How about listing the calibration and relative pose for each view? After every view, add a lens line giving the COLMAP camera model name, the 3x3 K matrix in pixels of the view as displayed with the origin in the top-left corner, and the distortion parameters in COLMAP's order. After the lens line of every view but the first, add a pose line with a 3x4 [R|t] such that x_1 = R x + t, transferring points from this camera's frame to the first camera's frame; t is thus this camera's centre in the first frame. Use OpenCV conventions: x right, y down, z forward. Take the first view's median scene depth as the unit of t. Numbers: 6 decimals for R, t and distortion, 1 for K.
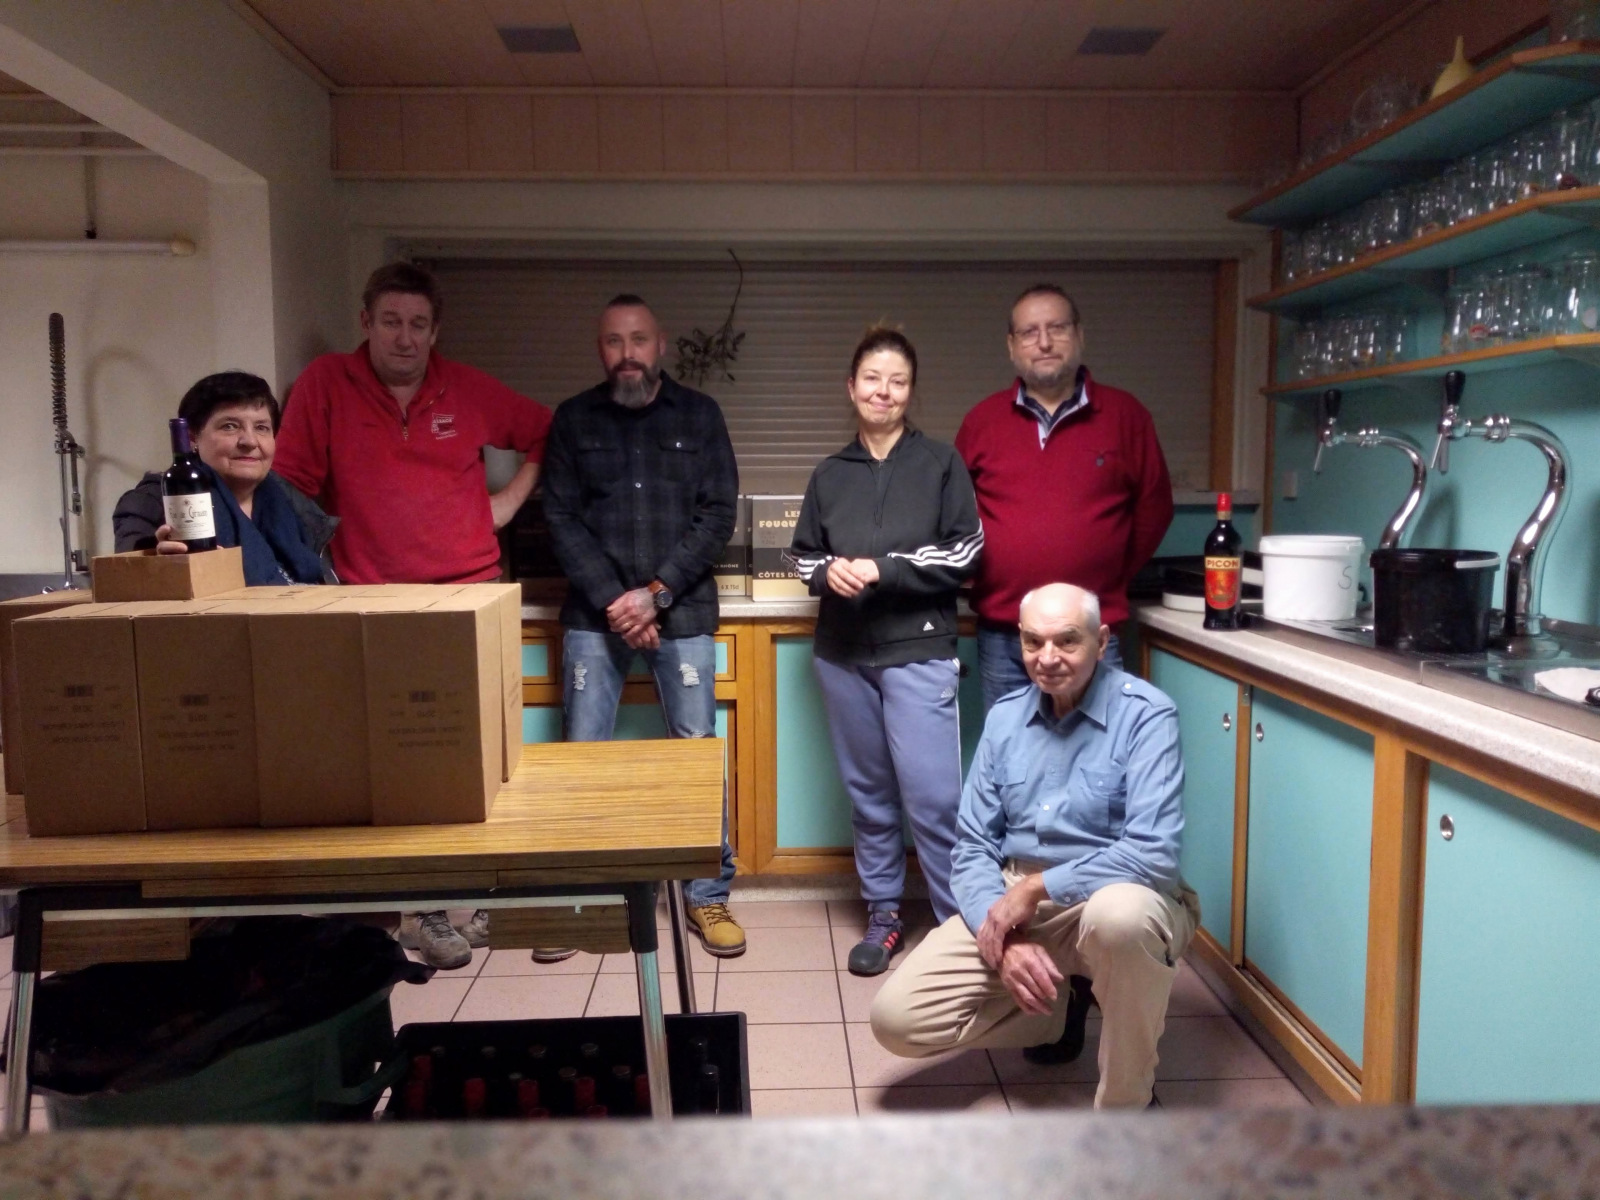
lens RADIAL K [[1255.4, 0, 792.1], [0, 1255.4, 599.0], [0, 0, 1]] dist [0.037659, -0.062584]
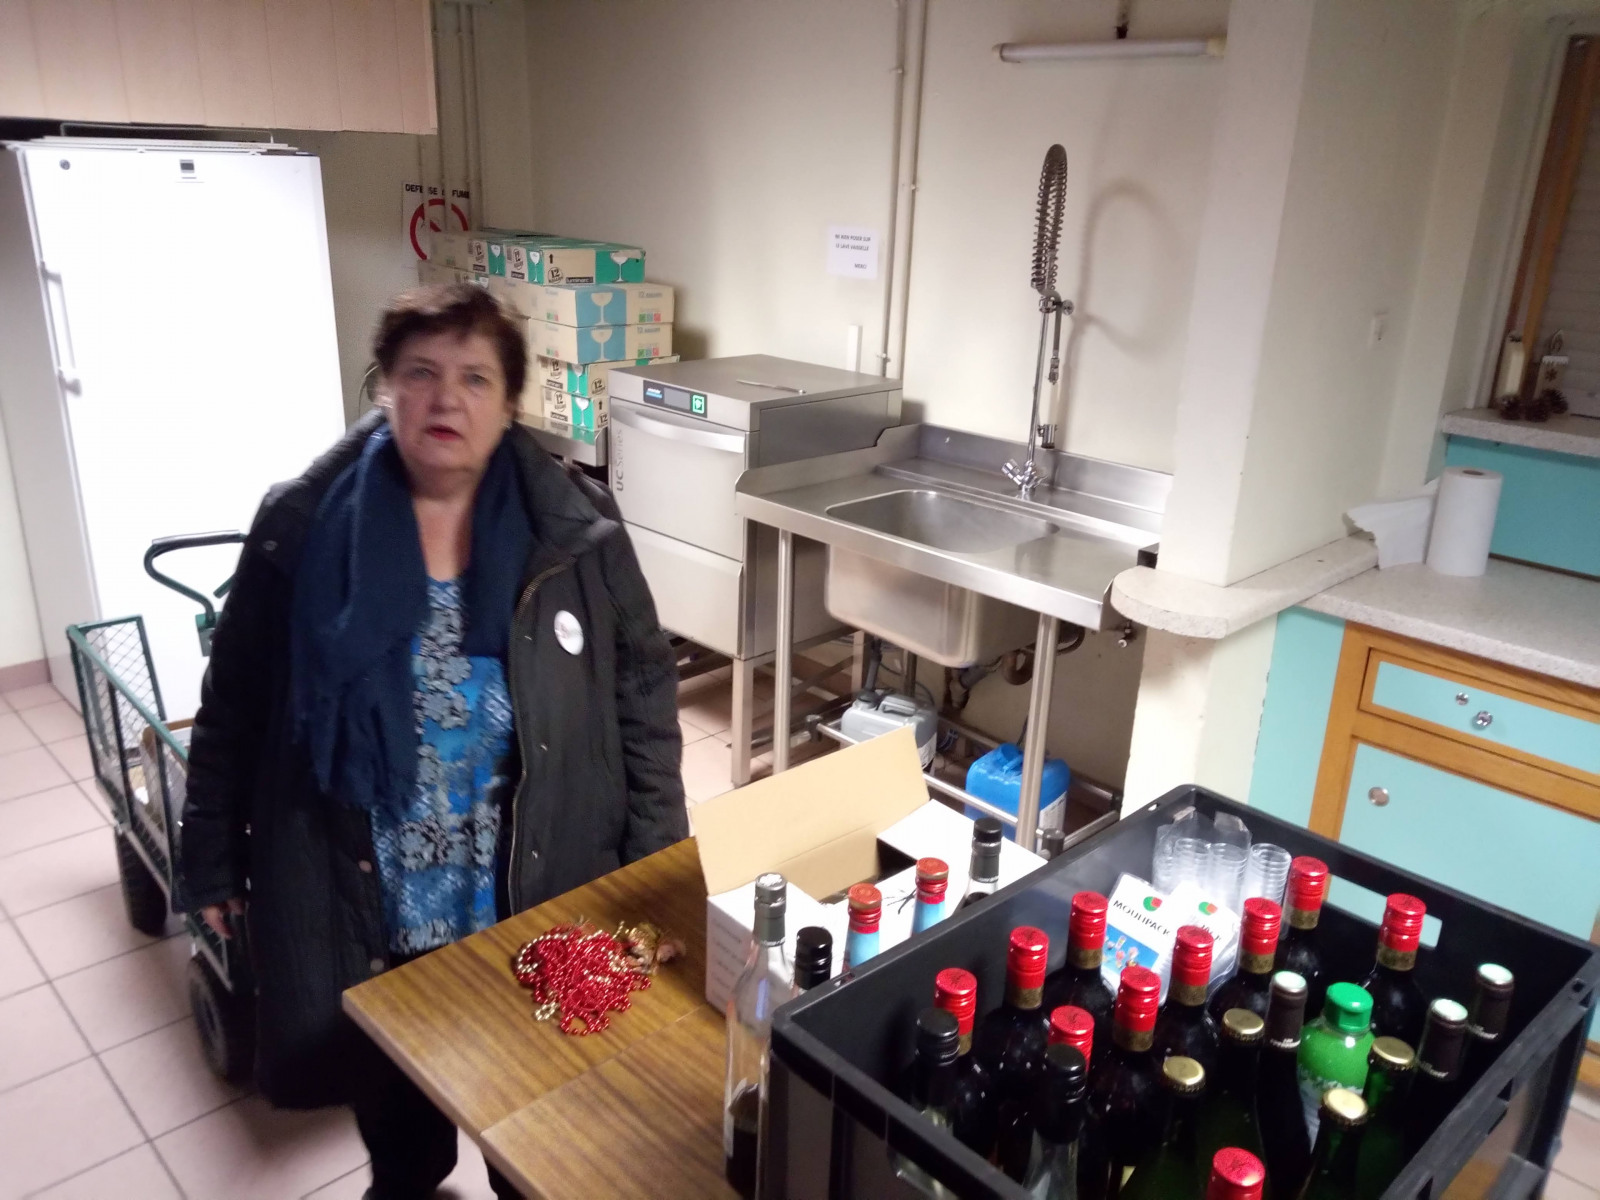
lens RADIAL K [[1255.4, 0, 786.8], [0, 1255.4, 589.5], [0, 0, 1]] dist [0.037659, -0.062584]
pose [[0.665089, 0.267537, -0.697195, -0.054506], [-0.098141, 0.956838, 0.273549, -0.157298], [0.740287, -0.113510, 0.662639, 0.297990]]
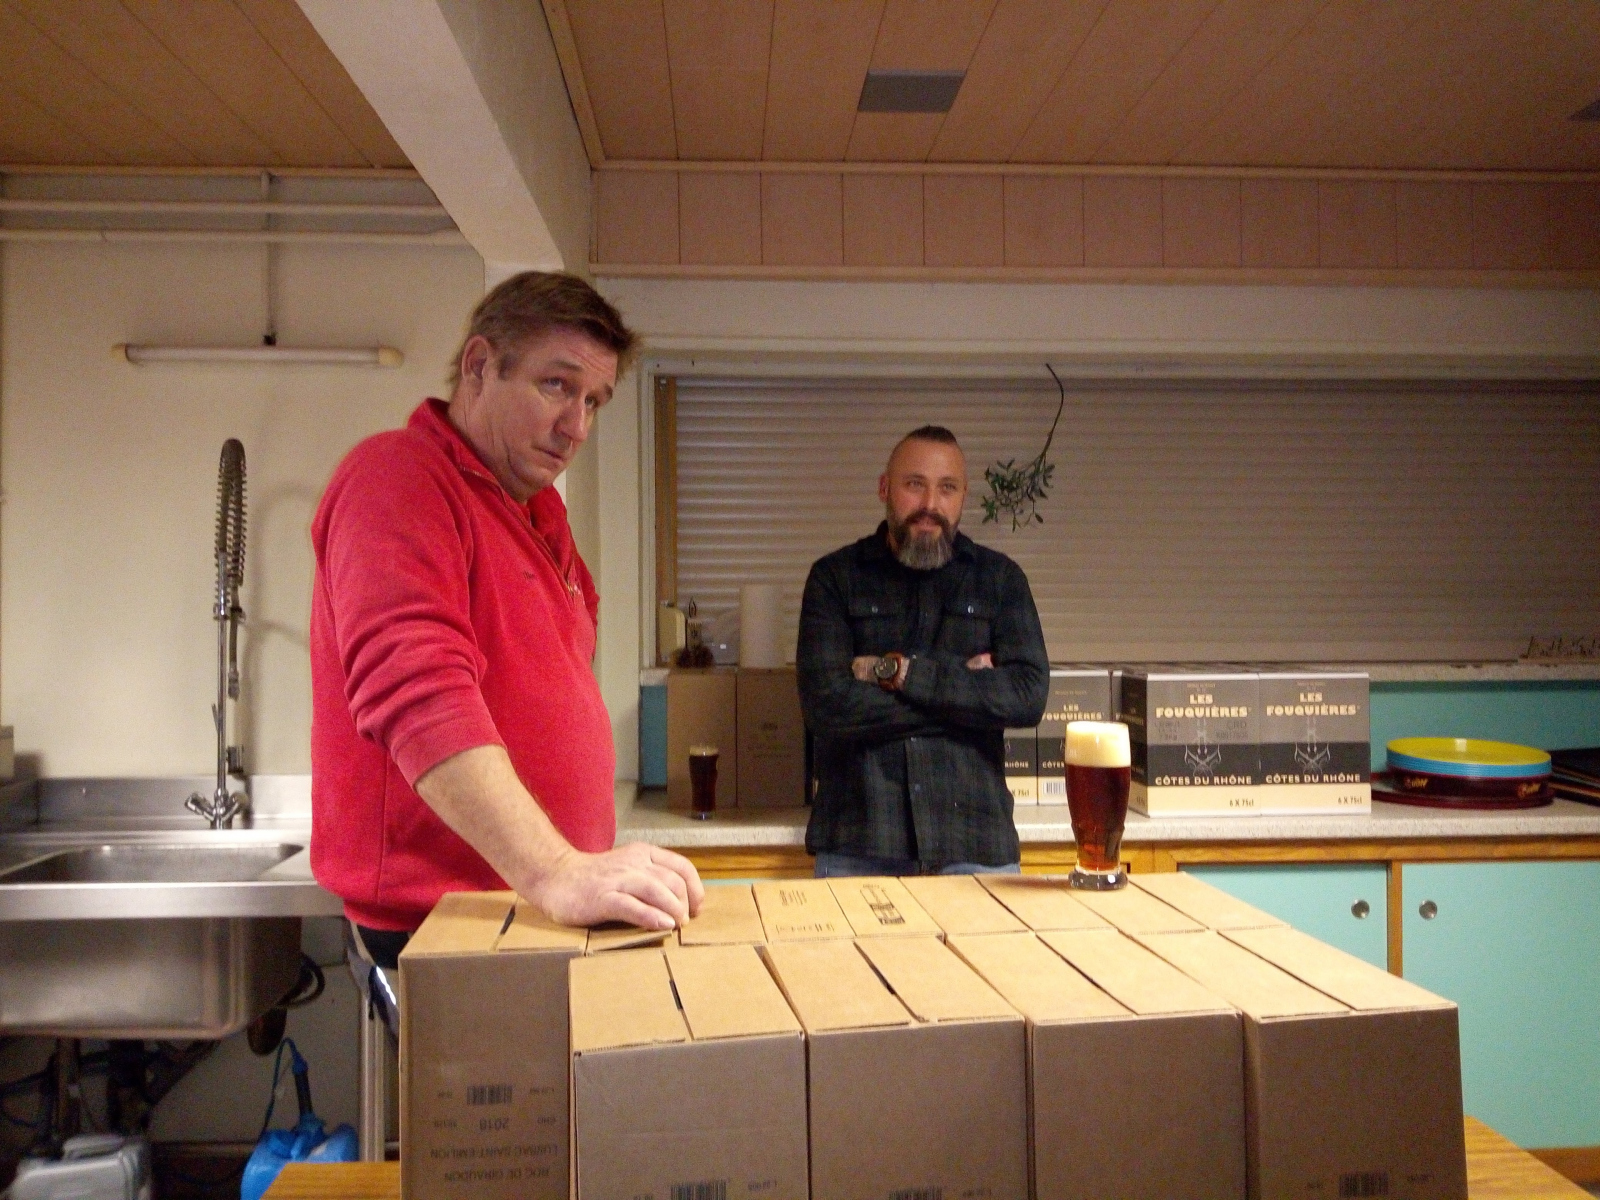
lens RADIAL K [[1255.4, 0, 787.6], [0, 1255.4, 583.7], [0, 0, 1]] dist [0.037659, -0.062584]
pose [[0.999729, 0.000332, 0.023287, -0.265233], [0.002312, 0.993547, -0.113395, -0.052282], [-0.023175, 0.113419, 0.993277, 0.244314]]
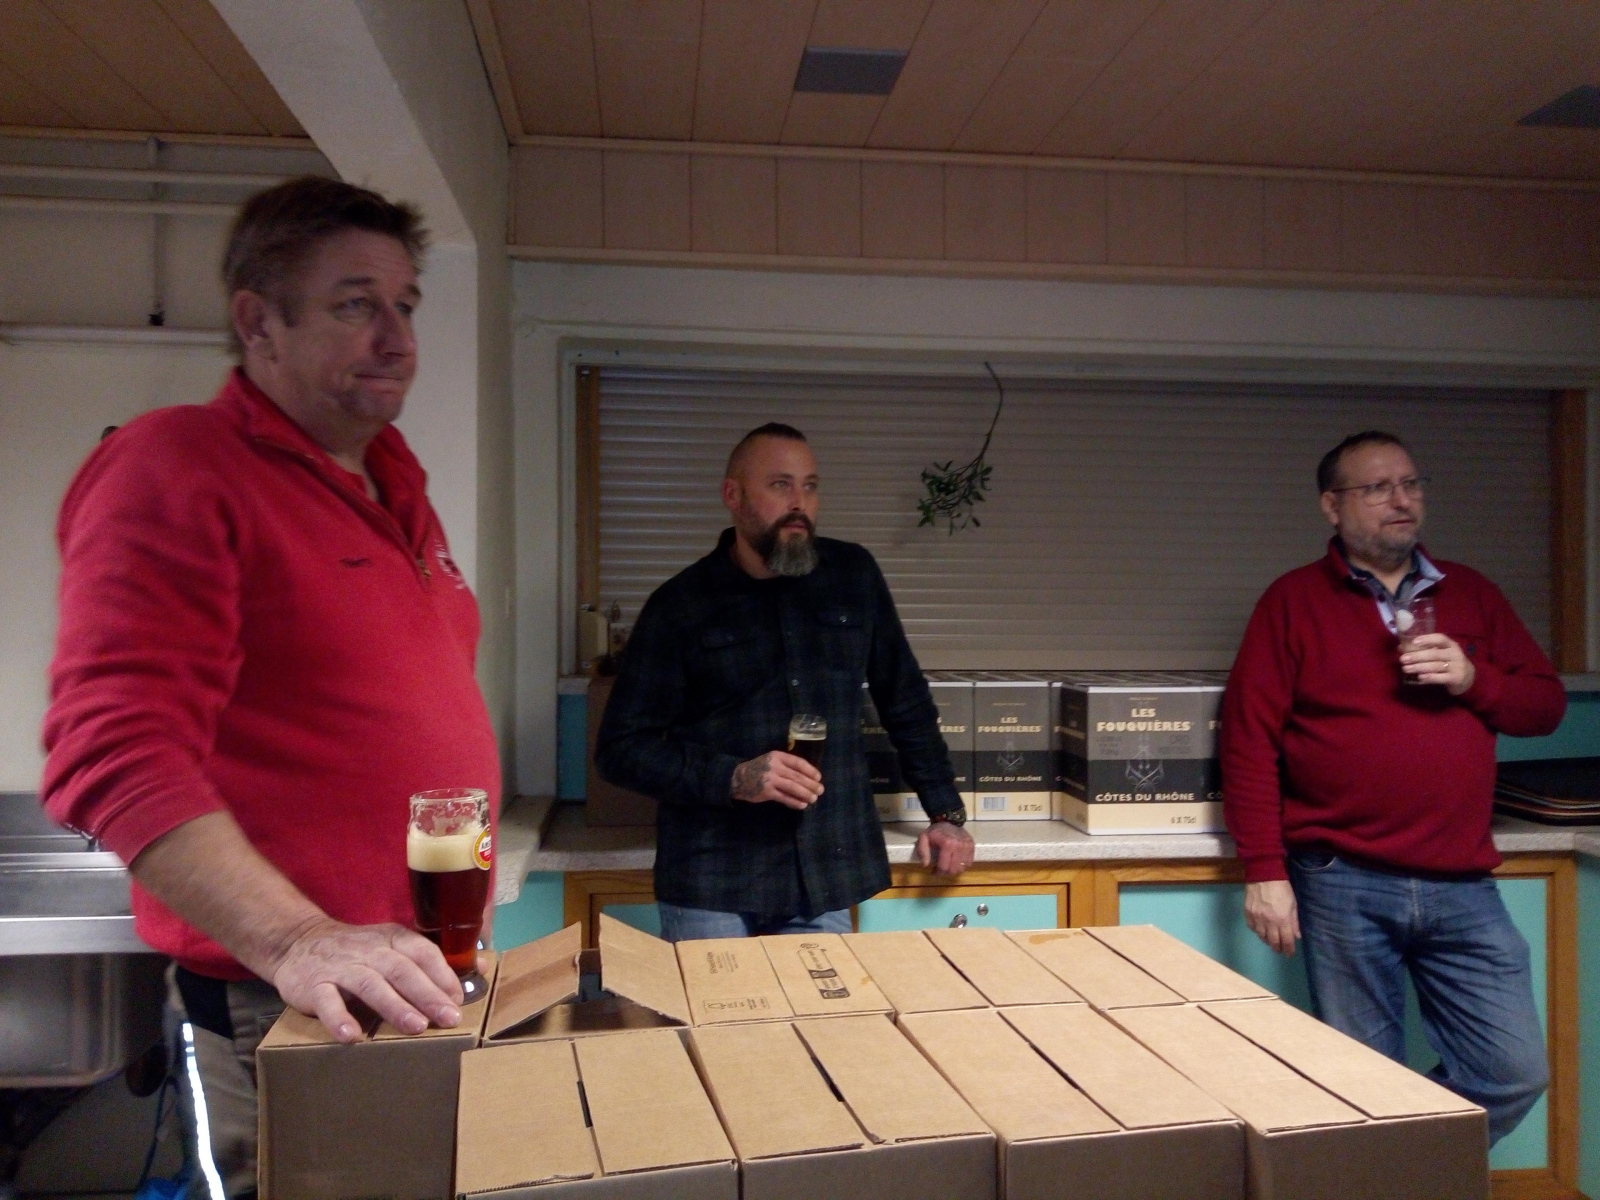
lens RADIAL K [[1255.4, 0, 787.0], [0, 1255.4, 591.5], [0, 0, 1]] dist [0.037659, -0.062584]
pose [[0.996631, 0.008614, 0.081561, -0.265734], [-0.000246, 0.994779, -0.102056, -0.063926], [-0.082014, 0.101692, 0.991430, 0.282444]]
